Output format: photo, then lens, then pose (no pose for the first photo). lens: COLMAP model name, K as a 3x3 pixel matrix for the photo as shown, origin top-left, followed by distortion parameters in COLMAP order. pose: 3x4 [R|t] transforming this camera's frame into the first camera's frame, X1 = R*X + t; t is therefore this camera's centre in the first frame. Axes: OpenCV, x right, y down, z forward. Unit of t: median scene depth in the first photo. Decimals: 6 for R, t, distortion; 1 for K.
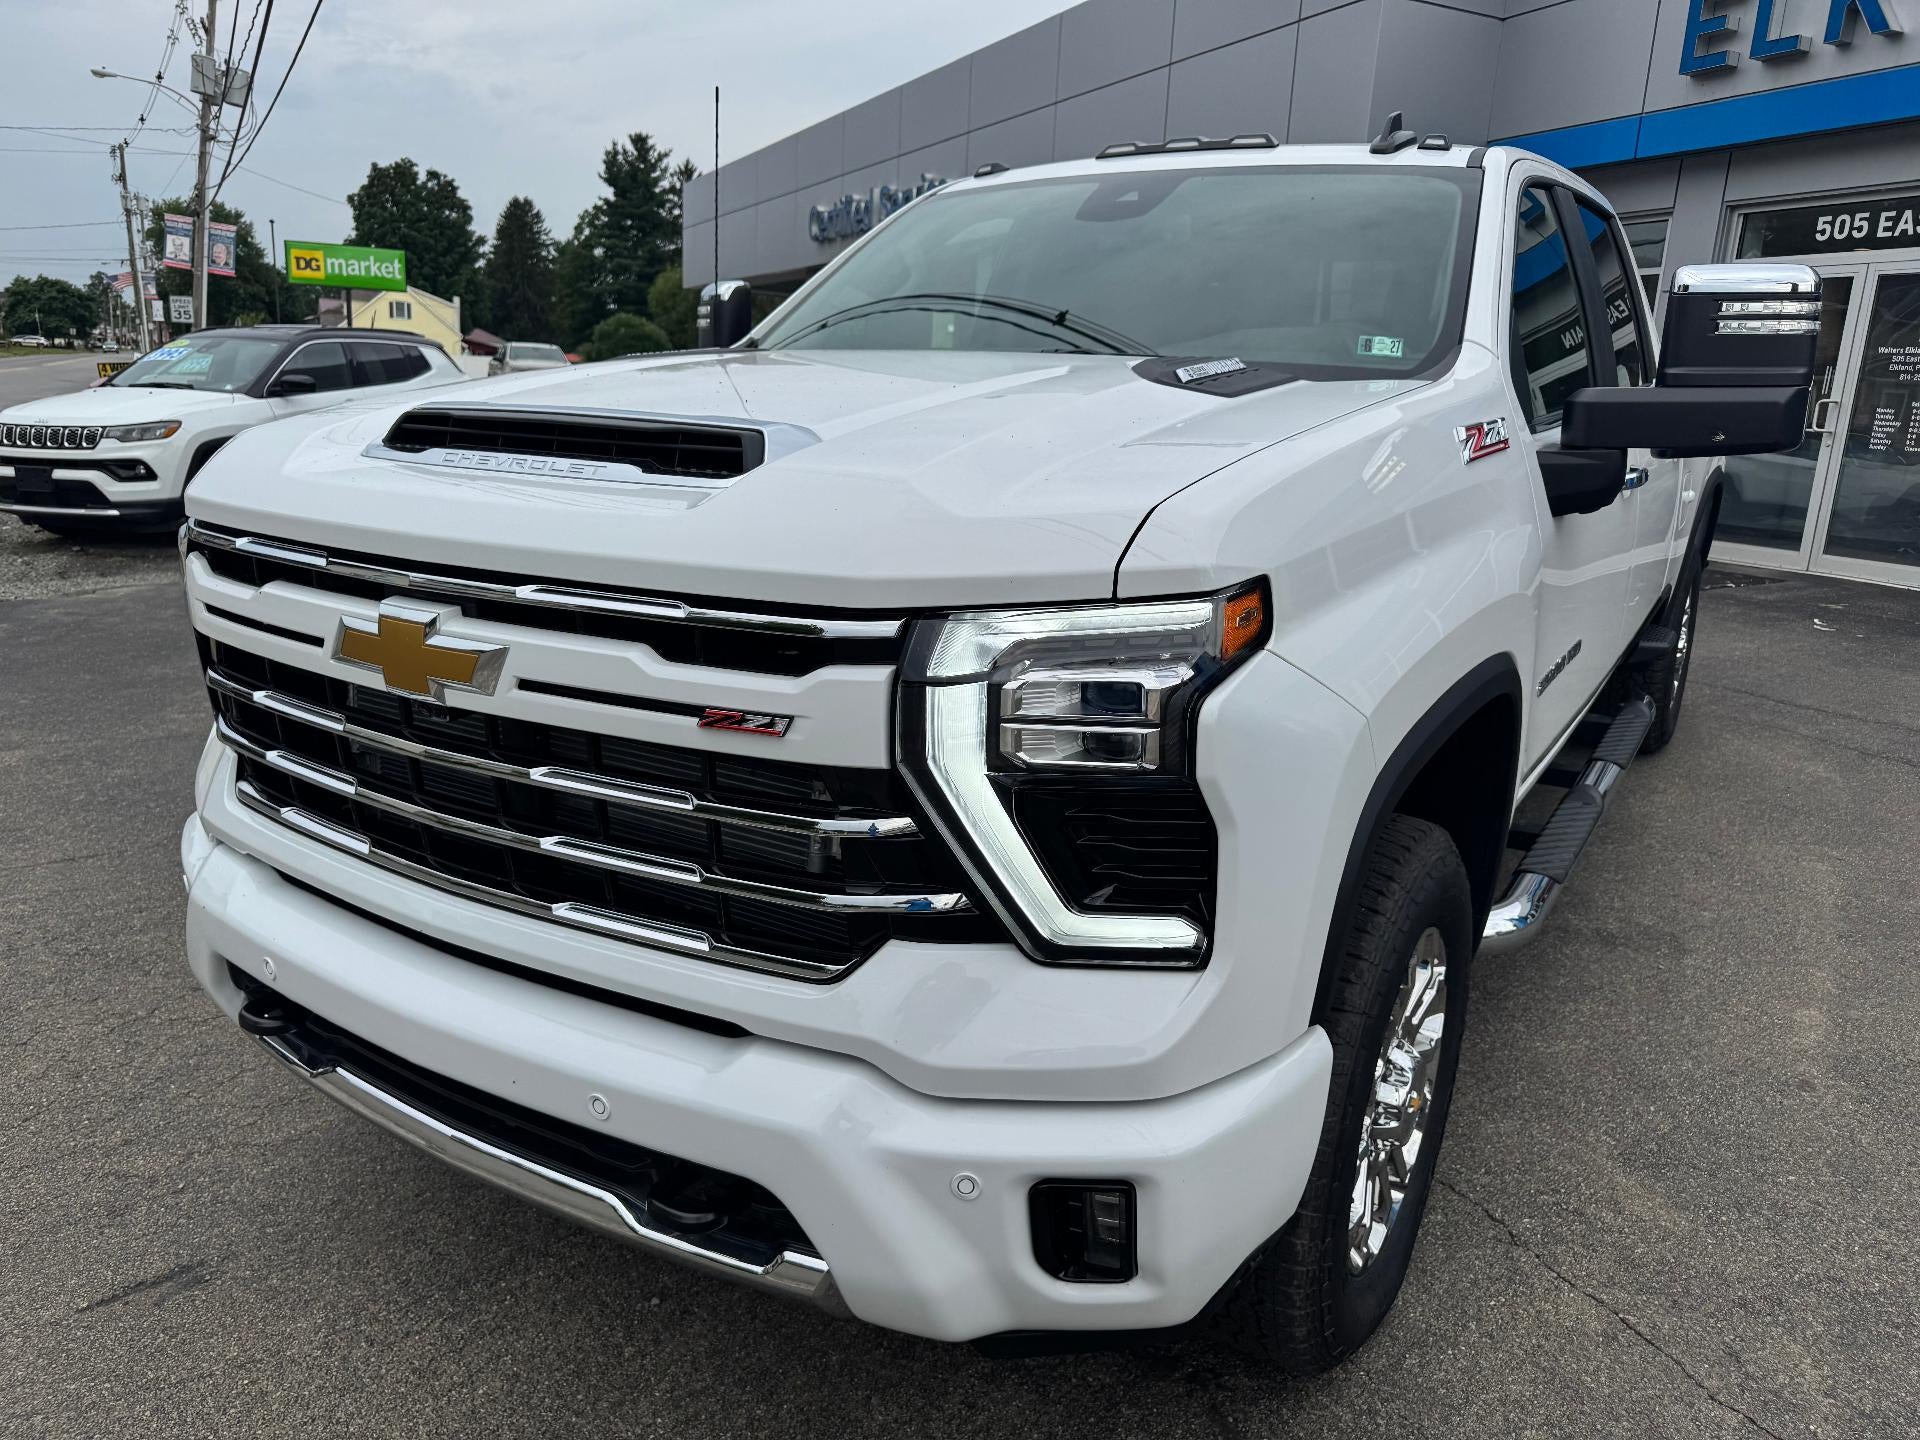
lens RADIAL K [[1391.2, 0, 968.5], [0, 1391.2, 715.8], [0, 0, 1]] dist [0.031093, -0.041949]
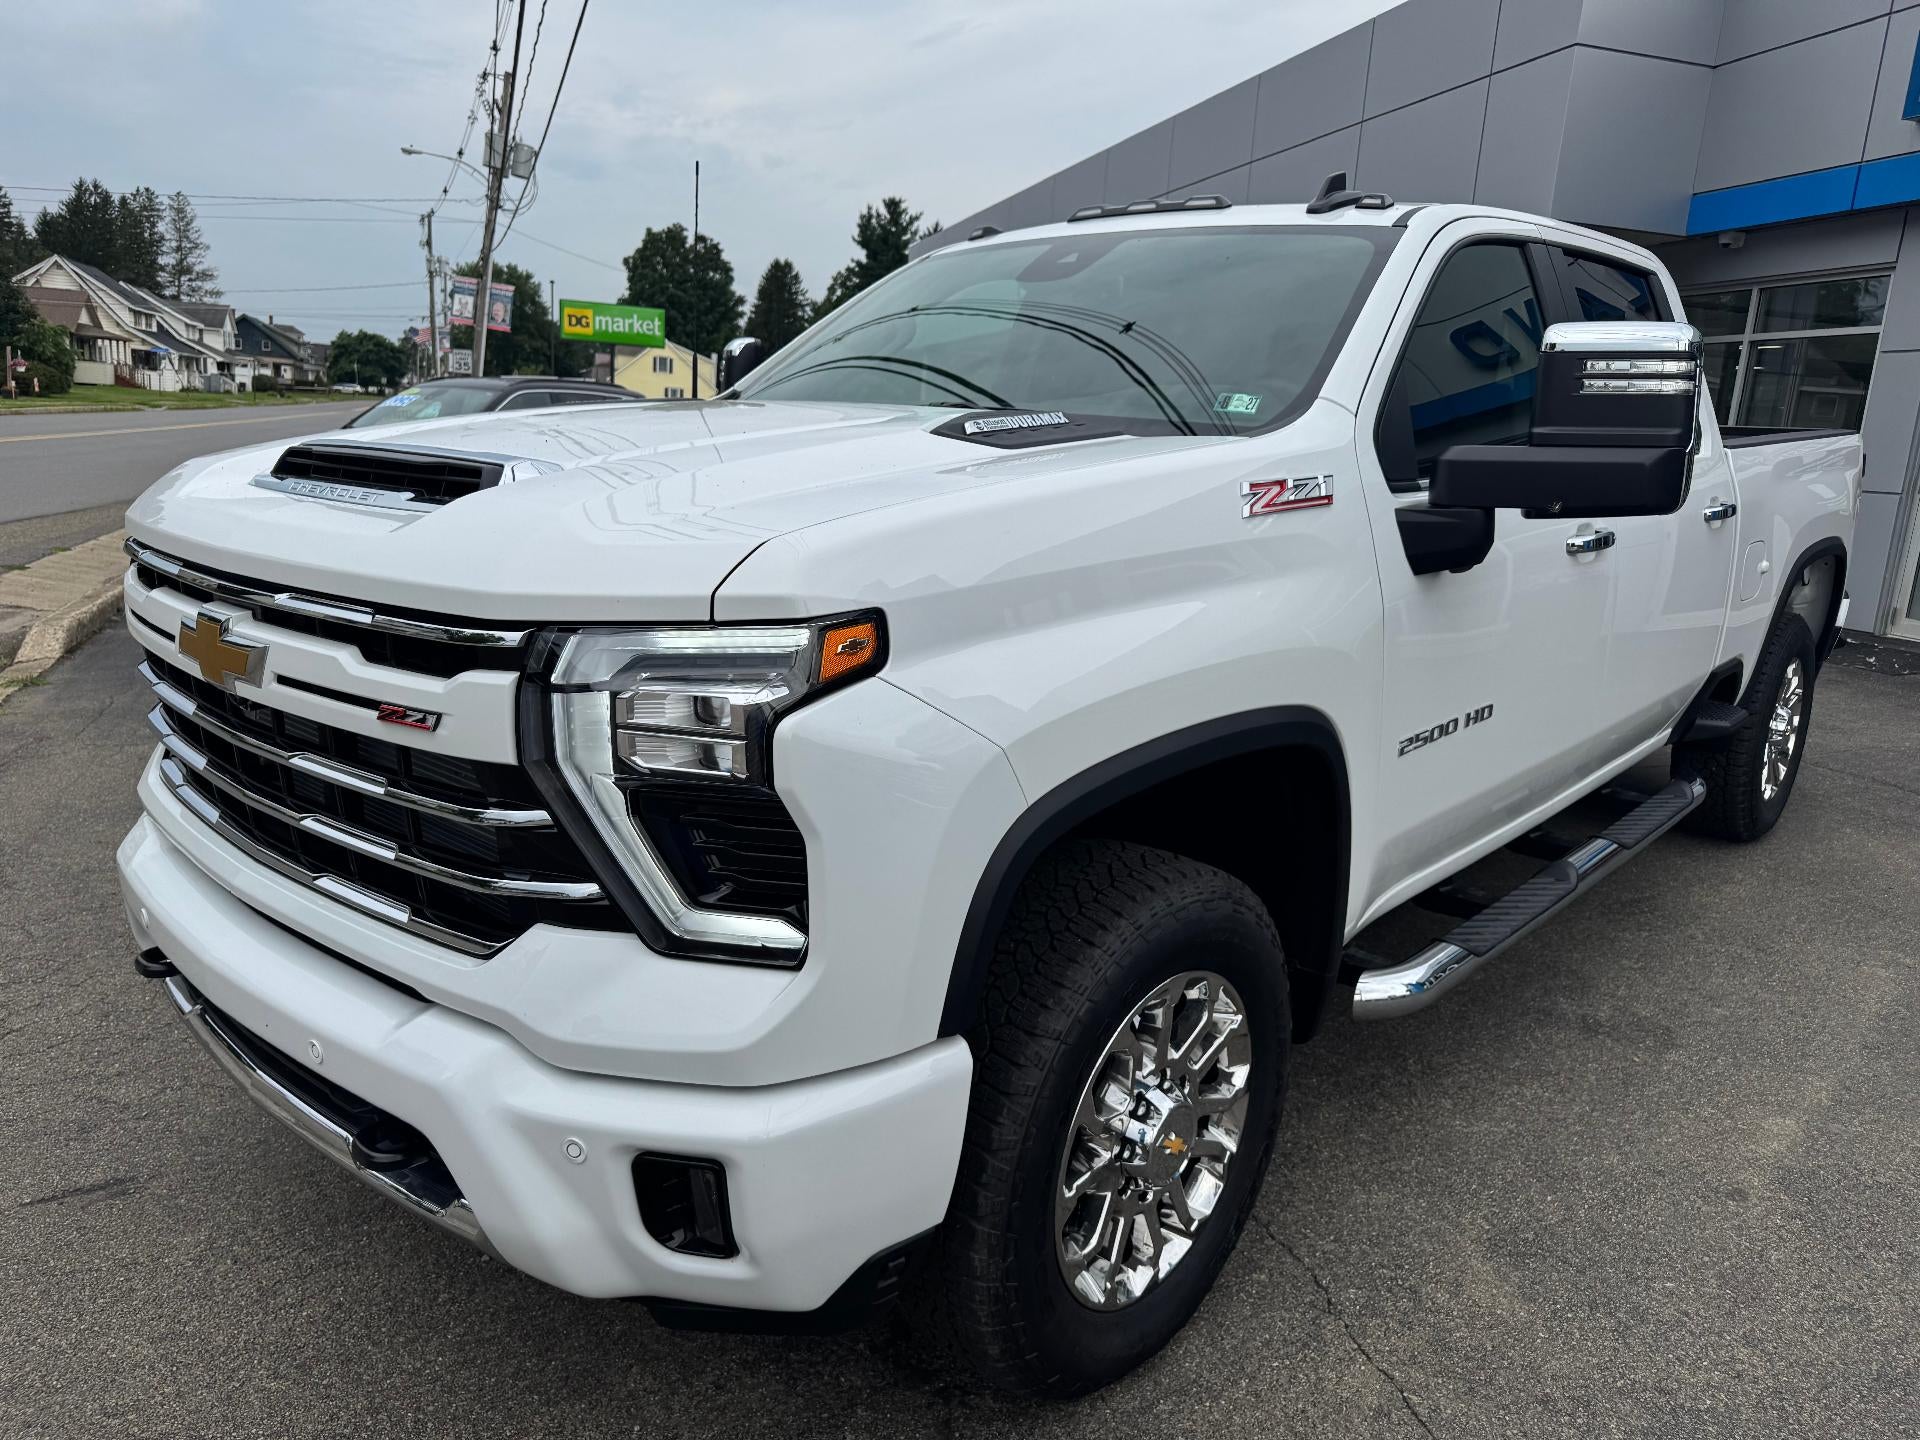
lens RADIAL K [[1391.2, 0, 952.4], [0, 1391.2, 717.0], [0, 0, 1]] dist [0.031093, -0.041949]
pose [[0.982466, 0.052021, -0.179035, 0.289432], [-0.058555, 0.997790, -0.031403, 0.008623], [0.177006, 0.041335, 0.983341, -0.027016]]
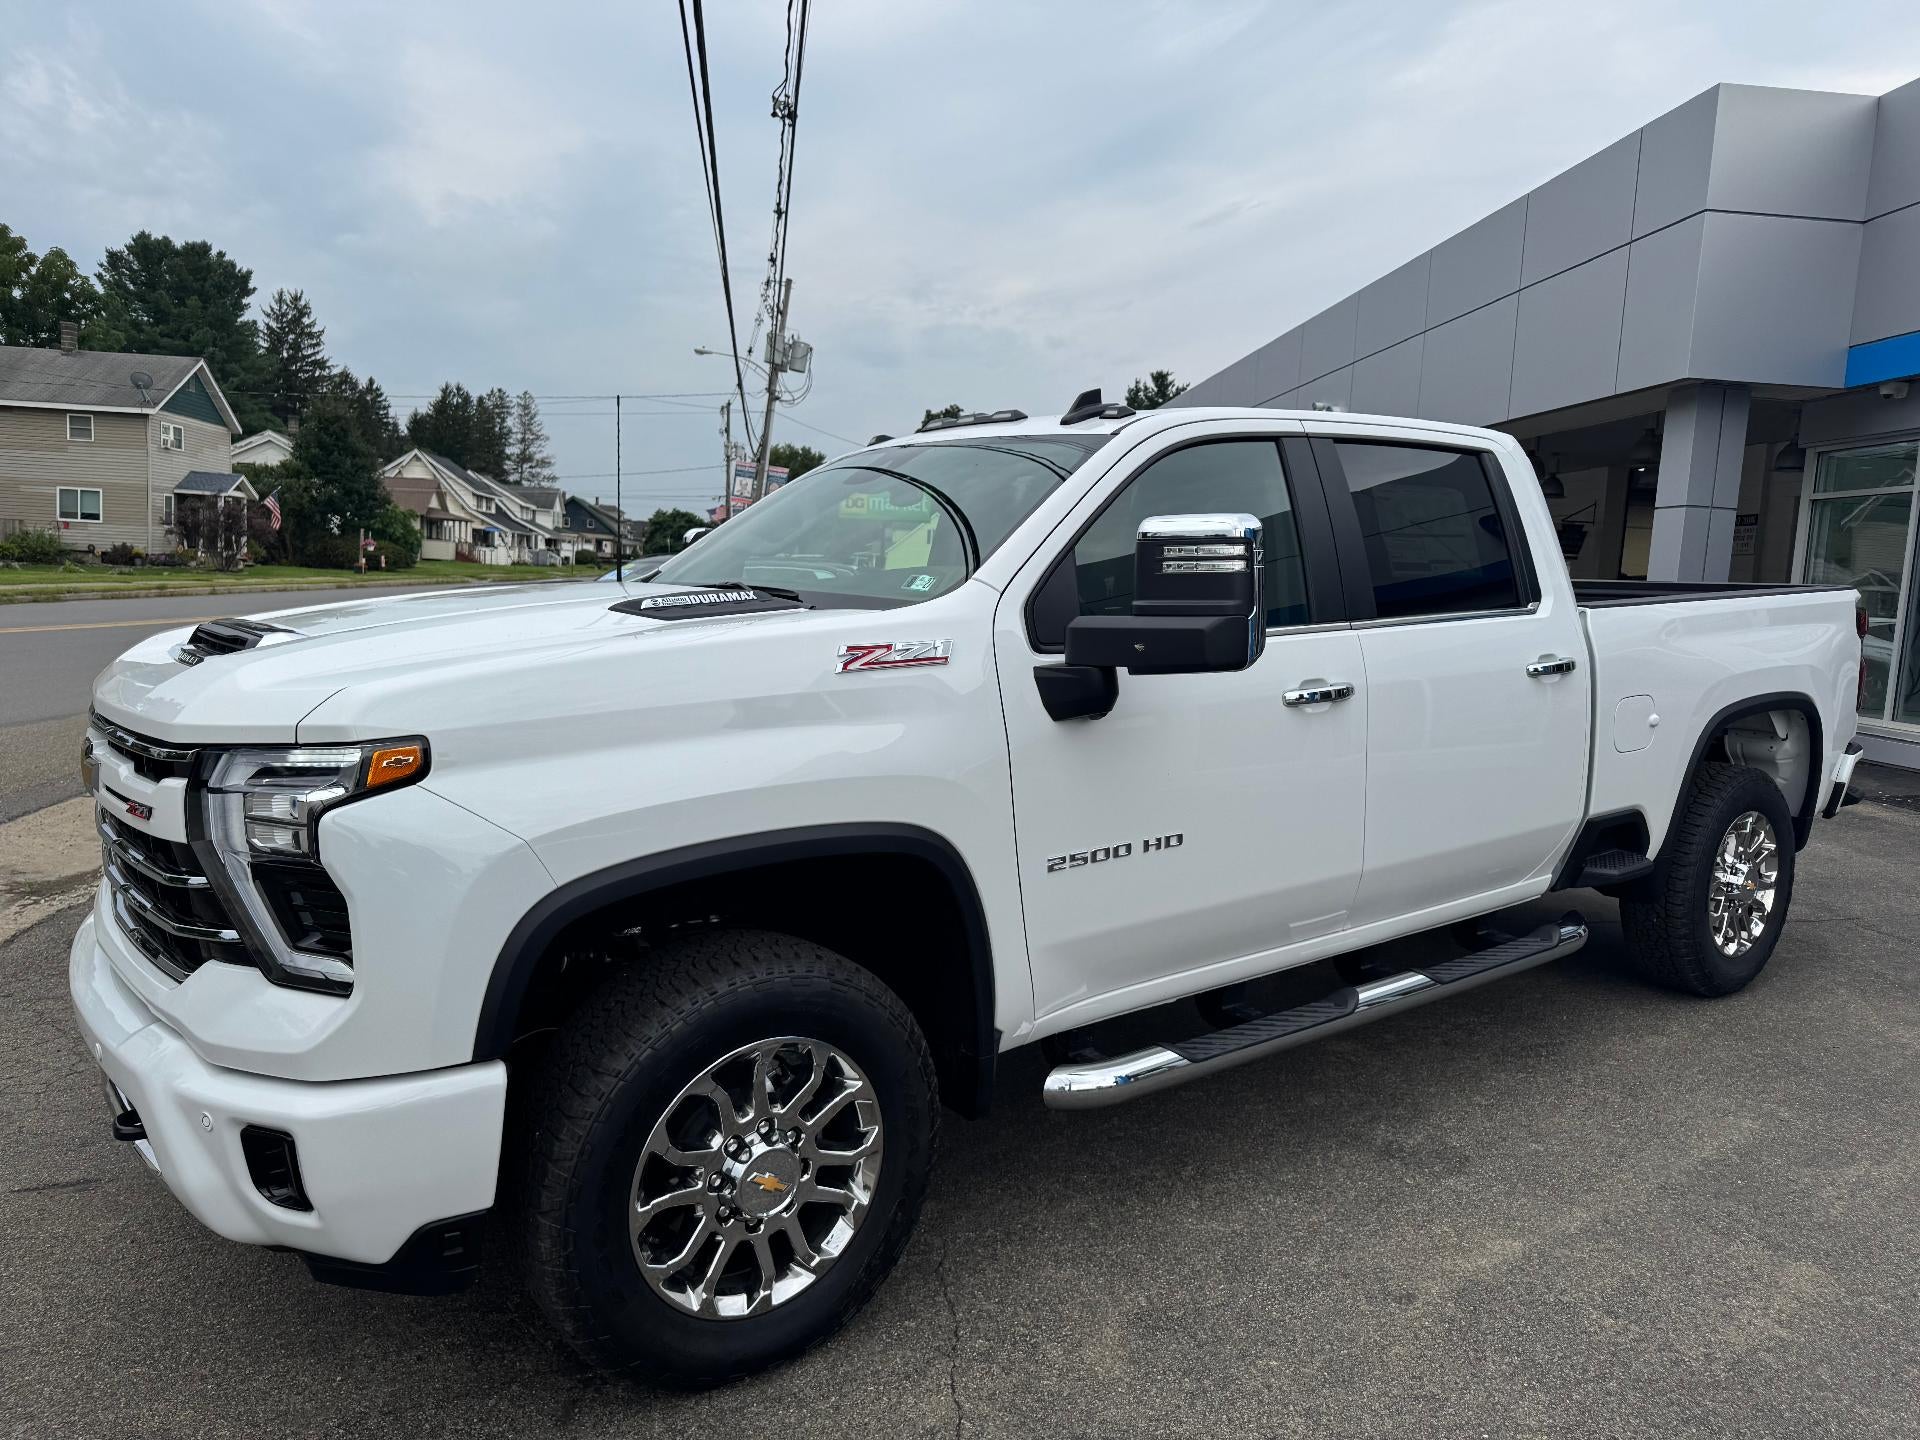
lens RADIAL K [[1391.2, 0, 981.3], [0, 1391.2, 711.2], [0, 0, 1]] dist [0.031093, -0.041949]
pose [[0.931725, 0.034588, -0.361513, 0.819028], [-0.088428, 0.987101, -0.133462, 0.013123], [0.352233, 0.156318, 0.922766, -0.116882]]
